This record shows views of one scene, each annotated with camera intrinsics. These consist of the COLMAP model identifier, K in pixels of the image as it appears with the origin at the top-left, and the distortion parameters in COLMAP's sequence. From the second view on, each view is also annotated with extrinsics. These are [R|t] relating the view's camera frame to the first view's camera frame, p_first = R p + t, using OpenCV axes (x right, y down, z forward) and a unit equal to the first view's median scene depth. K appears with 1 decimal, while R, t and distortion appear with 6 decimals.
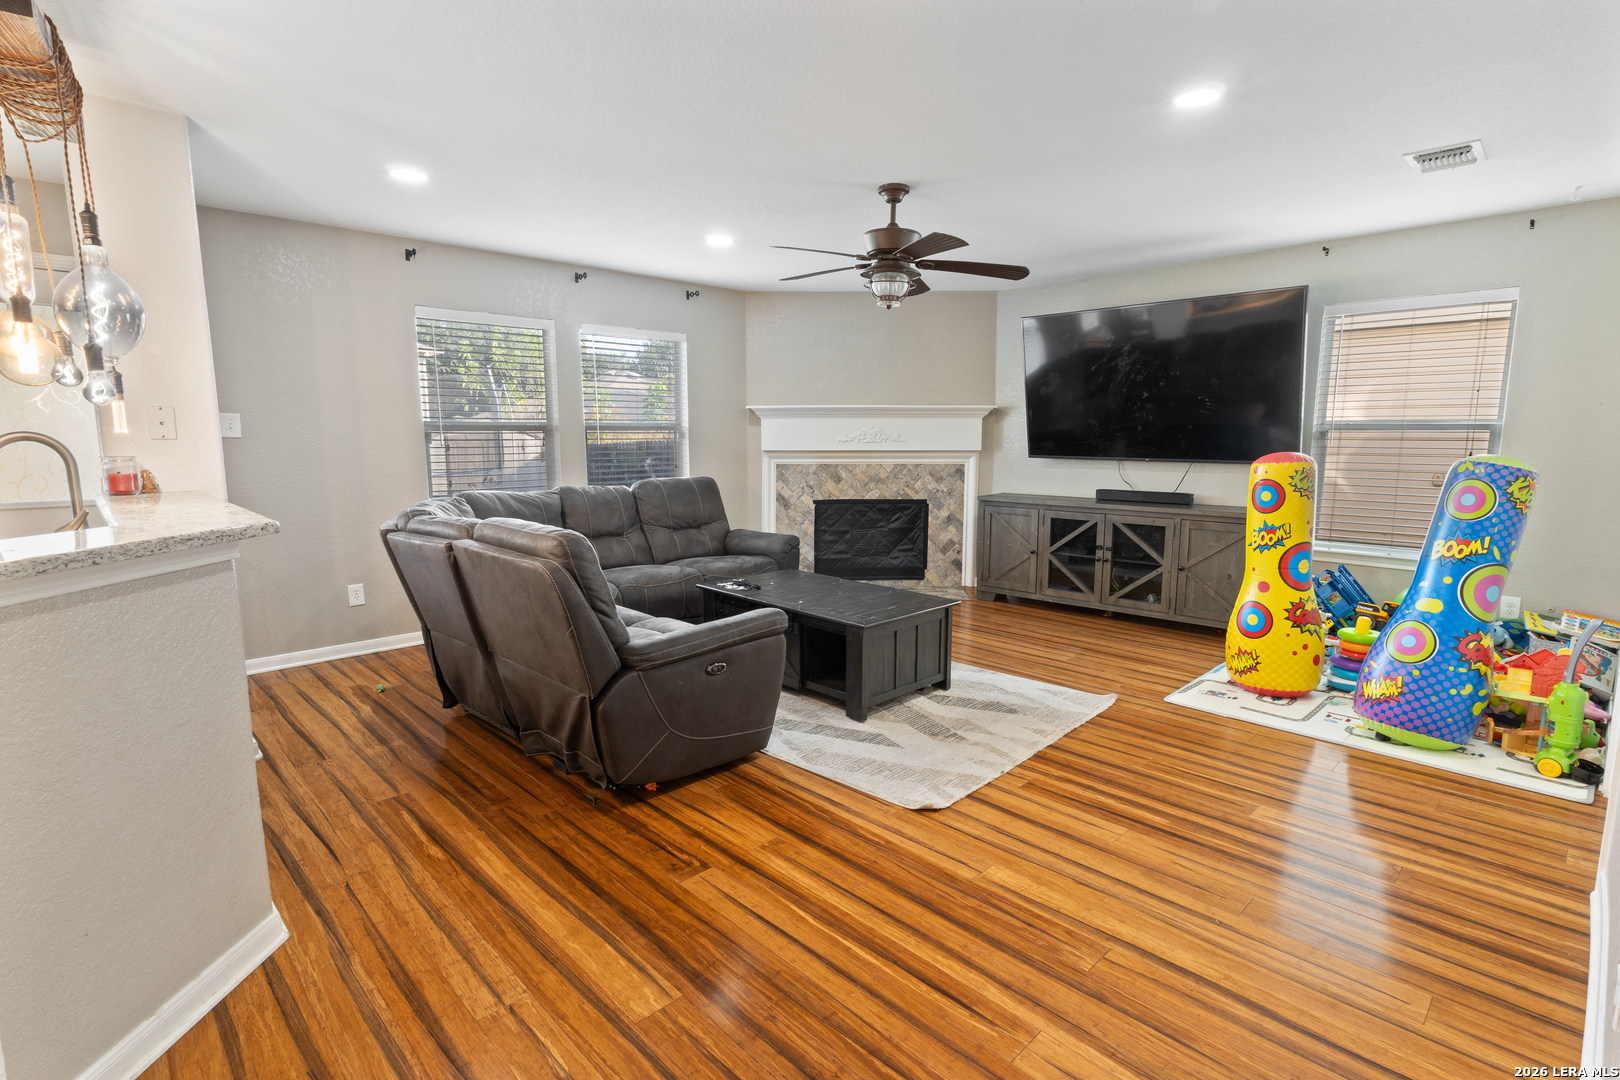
lens RADIAL K [[773.4, 0, 804.2], [0, 773.4, 537.1], [0, 0, 1]] dist [0.000236, 0.000535]
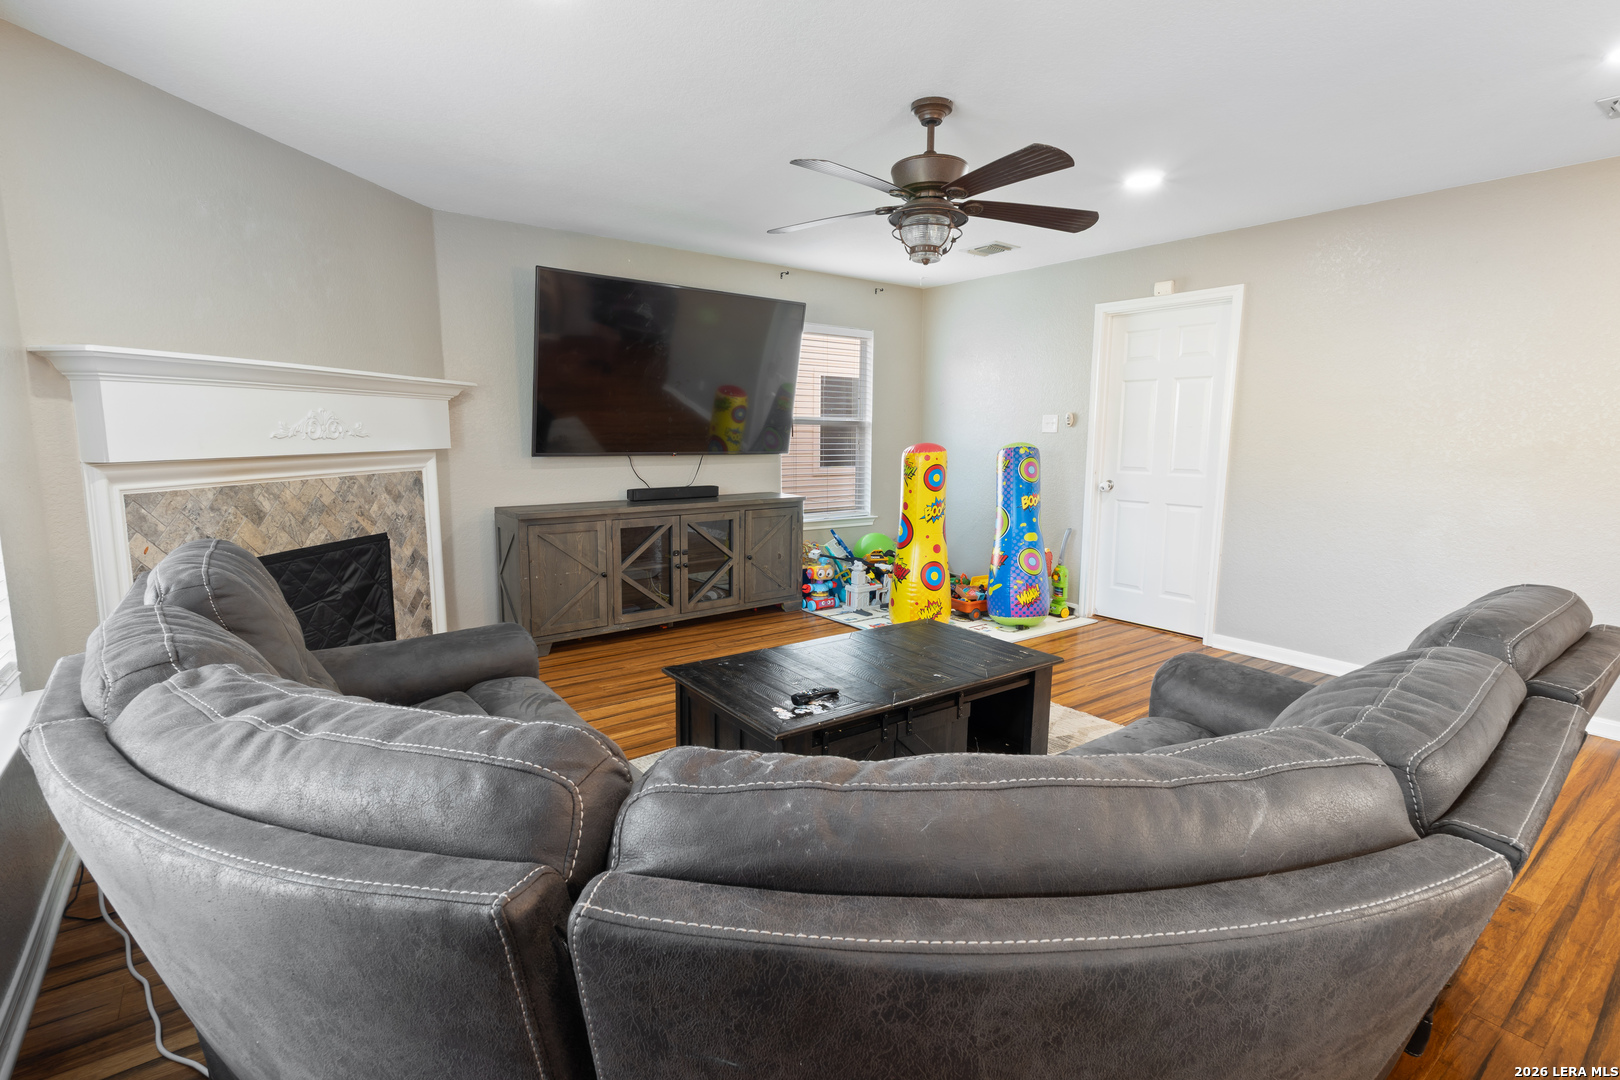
lens RADIAL K [[773.4, 0, 808.5], [0, 773.4, 548.6], [0, 0, 1]] dist [0.000236, 0.000535]
pose [[0.117780, -0.150595, 0.981554, -0.443968], [0.122171, 0.983123, 0.136176, -0.088097], [-0.985496, 0.103878, 0.134191, 0.674892]]
